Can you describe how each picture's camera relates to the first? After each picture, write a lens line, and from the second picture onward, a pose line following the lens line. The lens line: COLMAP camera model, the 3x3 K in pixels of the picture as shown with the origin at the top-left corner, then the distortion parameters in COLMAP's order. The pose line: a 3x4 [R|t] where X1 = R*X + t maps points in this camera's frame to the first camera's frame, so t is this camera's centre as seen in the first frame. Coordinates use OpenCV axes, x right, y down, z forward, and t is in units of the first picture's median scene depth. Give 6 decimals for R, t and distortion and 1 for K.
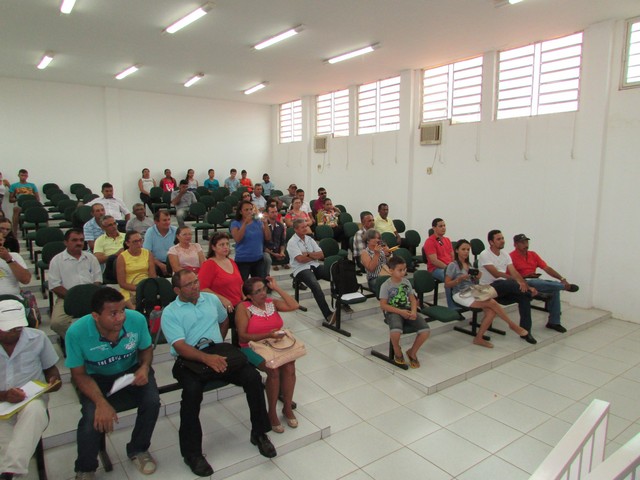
lens RADIAL K [[456.5, 0, 321.2], [0, 456.5, 237.2], [0, 0, 1]] dist [-0.024113, 0.003607]
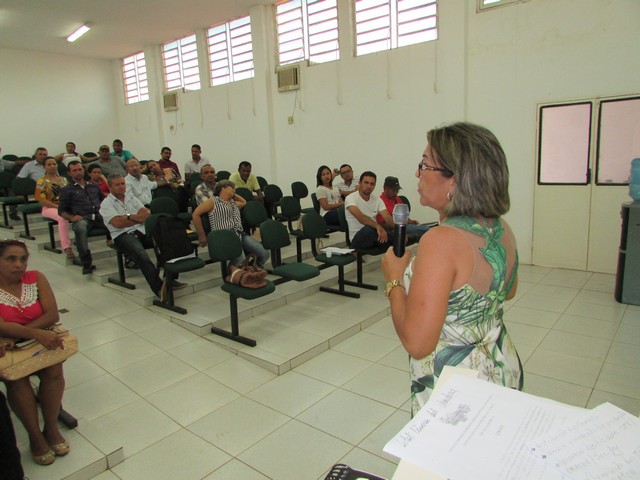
lens RADIAL K [[460.0, 0, 320.0], [0, 460.0, 240.0], [0, 0, 1]] dist [-0.040678, -0.000746]
pose [[0.968196, -0.093384, 0.232111, 0.064561], [0.080708, 0.994710, 0.063544, 0.034878], [-0.236817, -0.042790, 0.970612, 0.110363]]
